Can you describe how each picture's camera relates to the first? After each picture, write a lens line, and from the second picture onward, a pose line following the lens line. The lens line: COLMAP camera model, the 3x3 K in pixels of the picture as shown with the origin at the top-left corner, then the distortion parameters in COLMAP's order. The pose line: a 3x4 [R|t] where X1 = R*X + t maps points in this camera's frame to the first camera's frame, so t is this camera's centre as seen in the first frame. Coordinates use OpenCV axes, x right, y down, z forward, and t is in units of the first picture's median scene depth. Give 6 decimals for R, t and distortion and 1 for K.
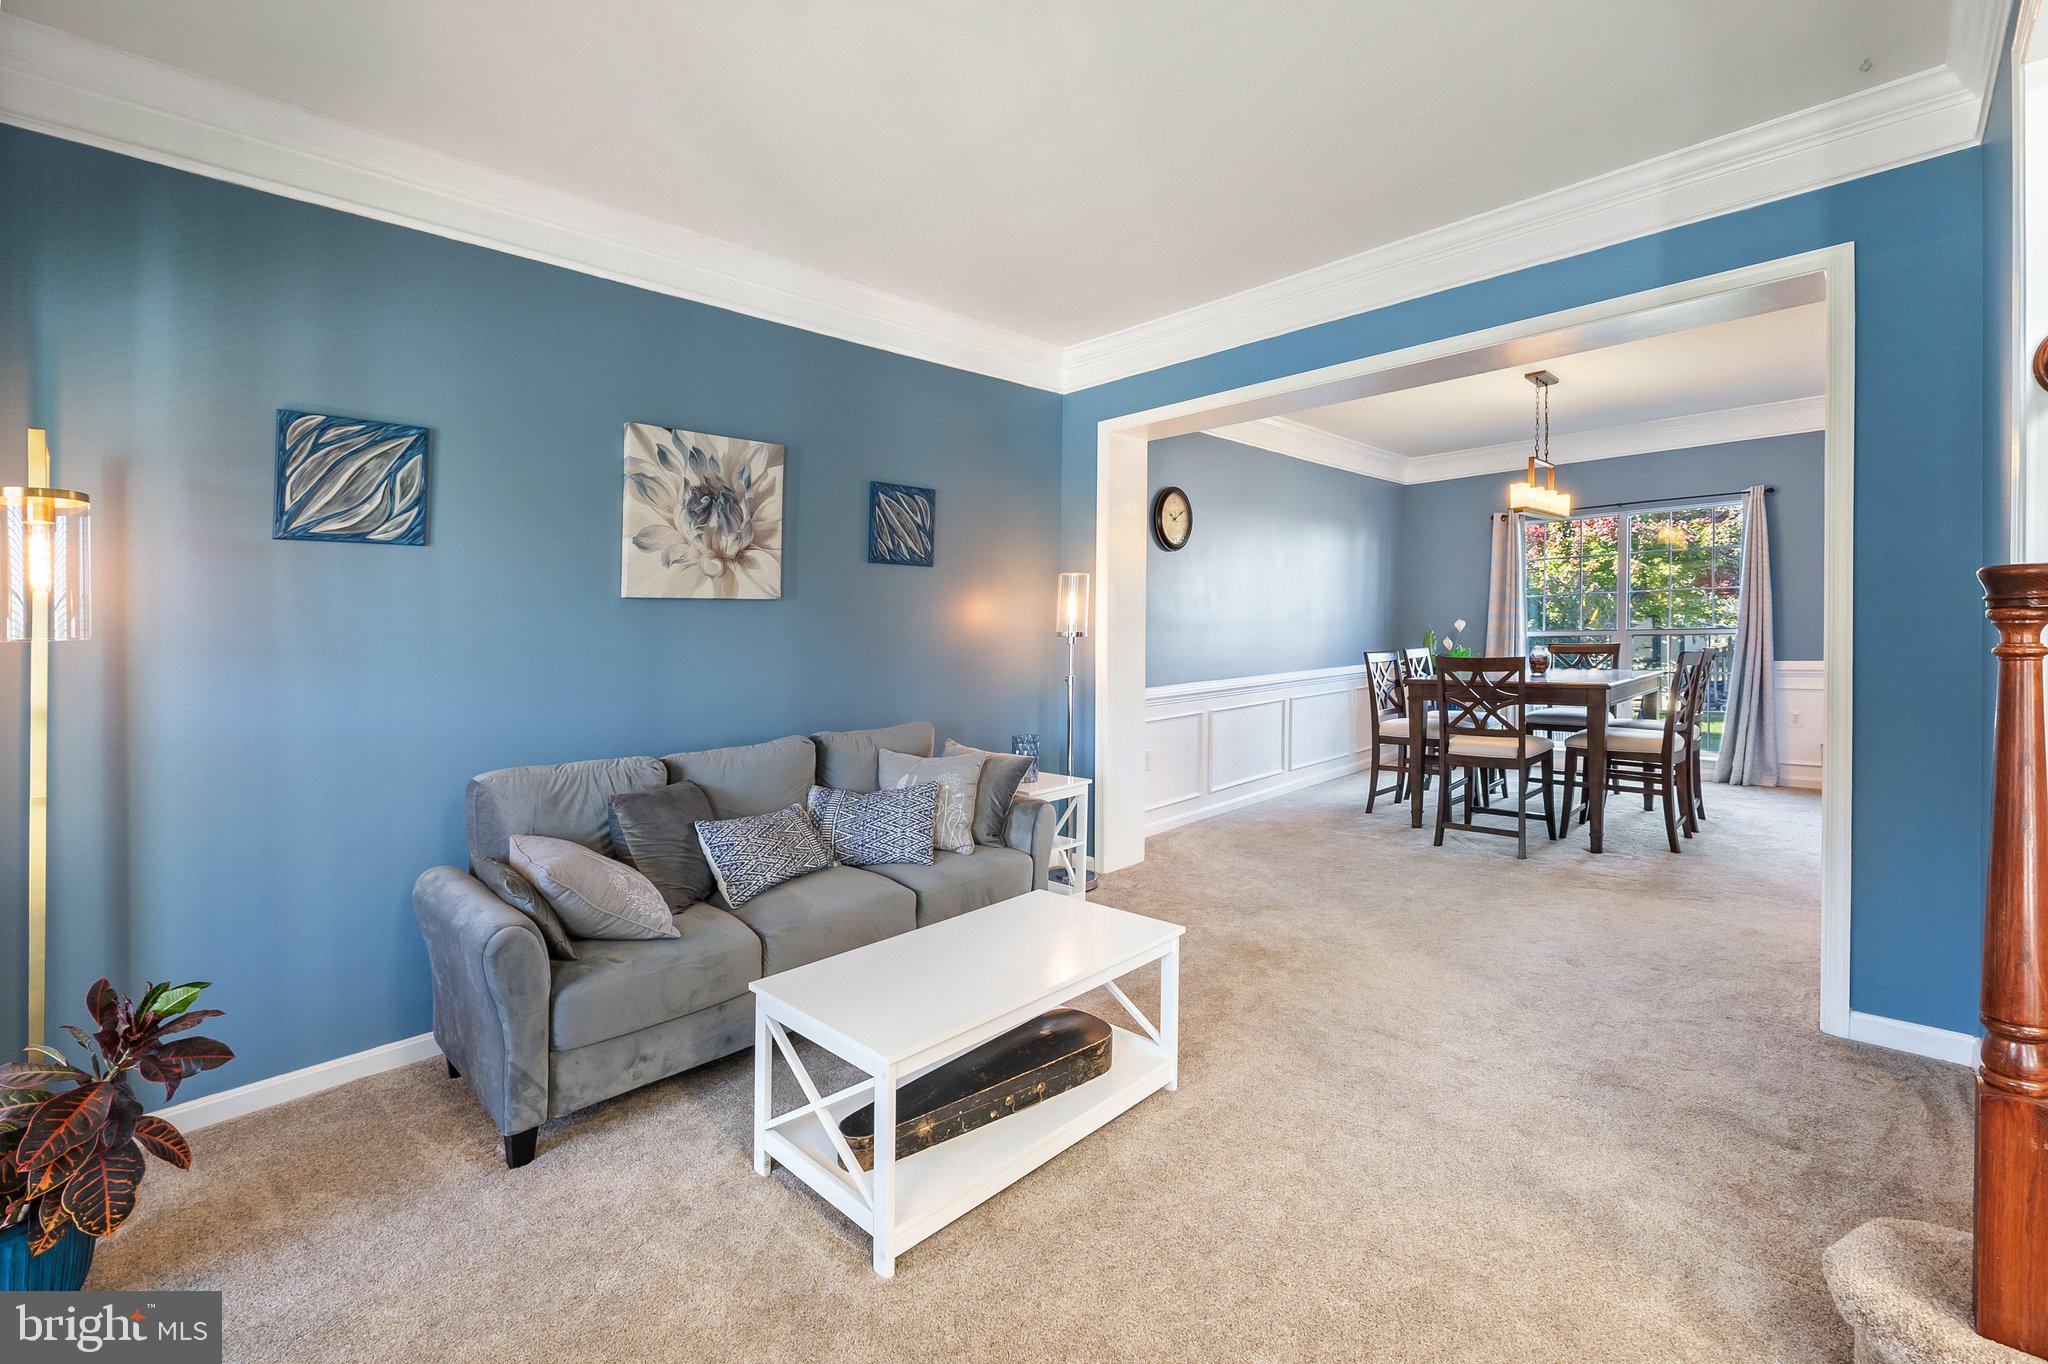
lens RADIAL K [[873.2, 0, 981.2], [0, 873.2, 618.5], [0, 0, 1]] dist [-0.002036, -0.002092]
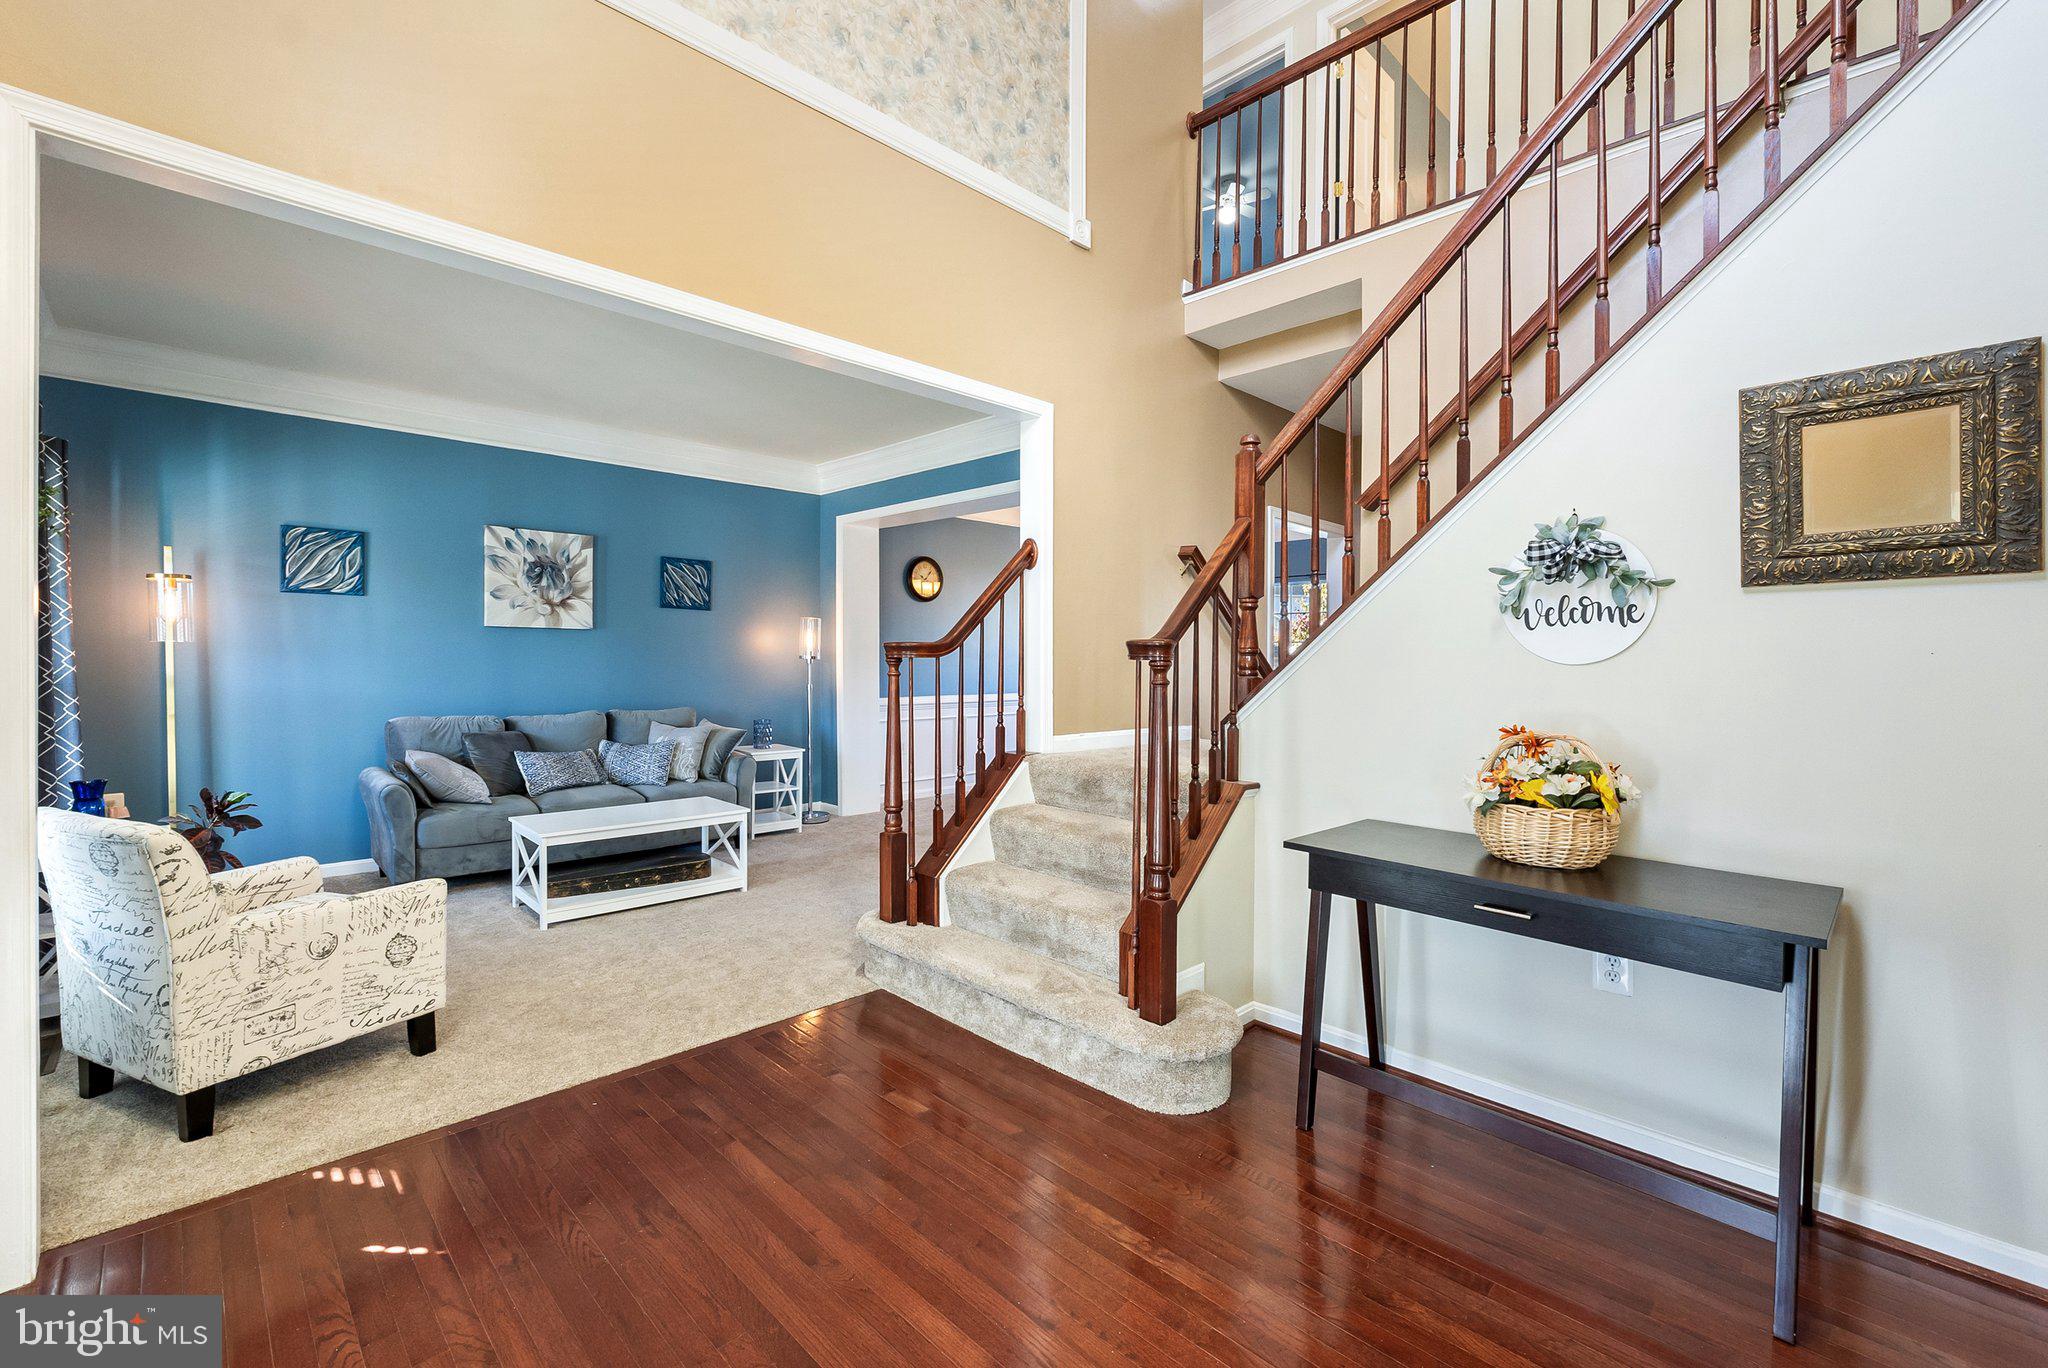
lens RADIAL K [[886.9, 0, 1031.4], [0, 886.9, 704.9], [0, 0, 1]] dist [-0.005400, 0.001610]
pose [[0.999312, 0.034340, -0.013986, 0.718158], [-0.033321, 0.997158, 0.067564, -0.023079], [0.016266, -0.067051, 0.997617, -0.765907]]
